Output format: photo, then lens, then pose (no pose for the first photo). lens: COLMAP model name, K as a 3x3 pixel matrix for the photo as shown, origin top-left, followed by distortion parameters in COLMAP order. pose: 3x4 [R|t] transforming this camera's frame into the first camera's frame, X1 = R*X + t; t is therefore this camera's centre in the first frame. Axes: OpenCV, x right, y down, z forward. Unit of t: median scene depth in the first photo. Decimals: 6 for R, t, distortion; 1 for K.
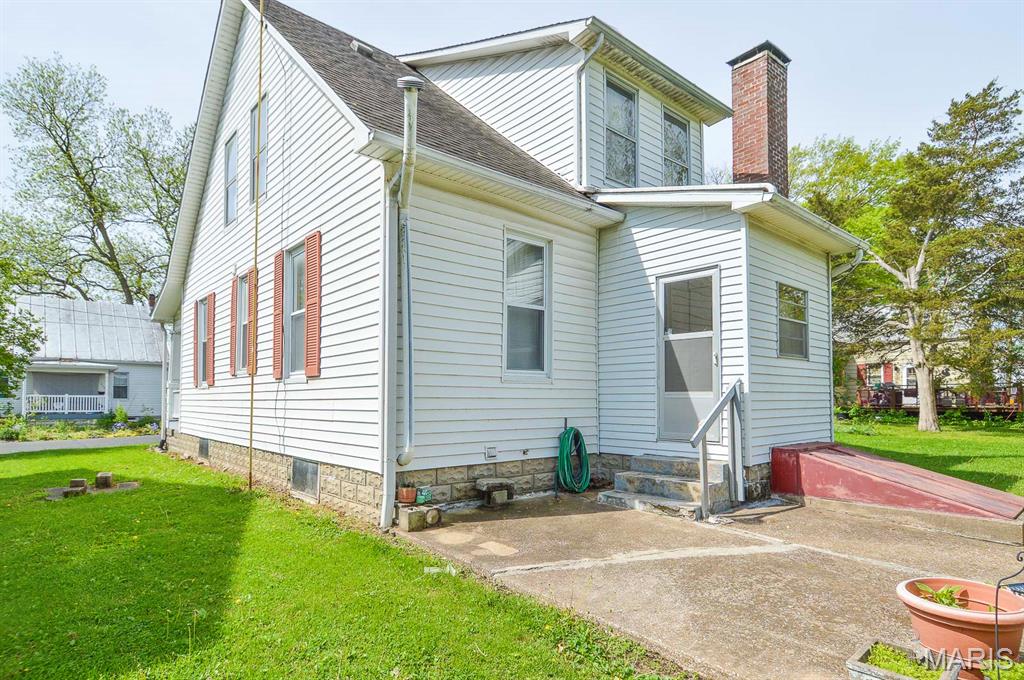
lens RADIAL K [[556.4, 0, 509.5], [0, 556.4, 386.1], [0, 0, 1]] dist [0.000494, 0.000148]
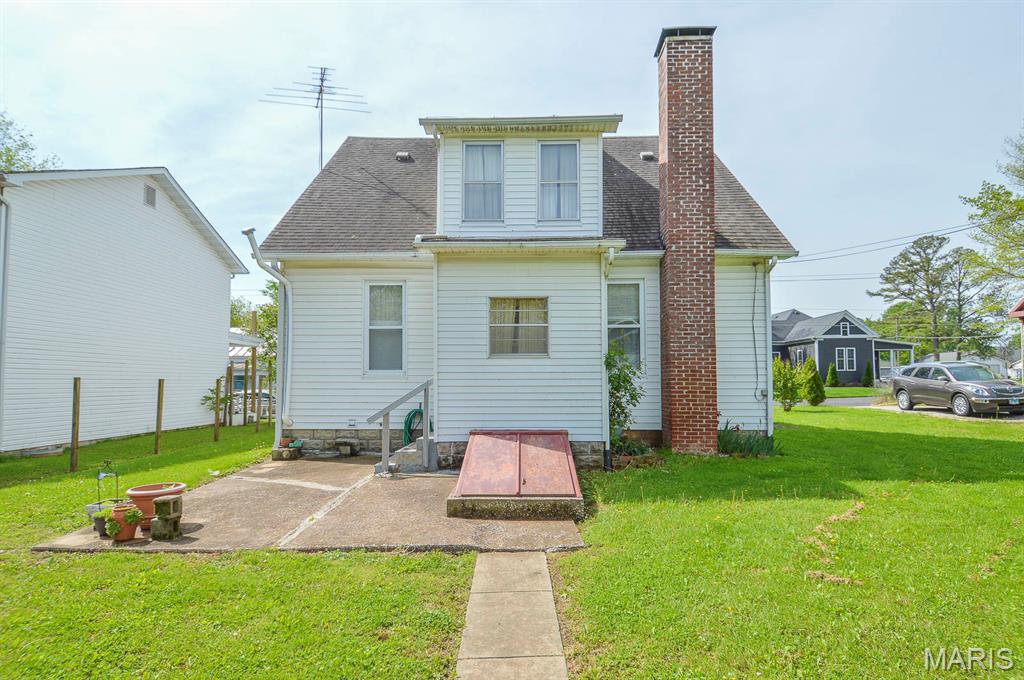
lens RADIAL K [[556.4, 0, 509.5], [0, 556.4, 386.1], [0, 0, 1]] dist [0.000494, 0.000148]
pose [[0.768539, 0.001708, -0.639801, 1.289574], [0.016933, 0.999592, 0.023009, -0.015089], [0.639579, -0.028517, 0.768196, 0.058655]]
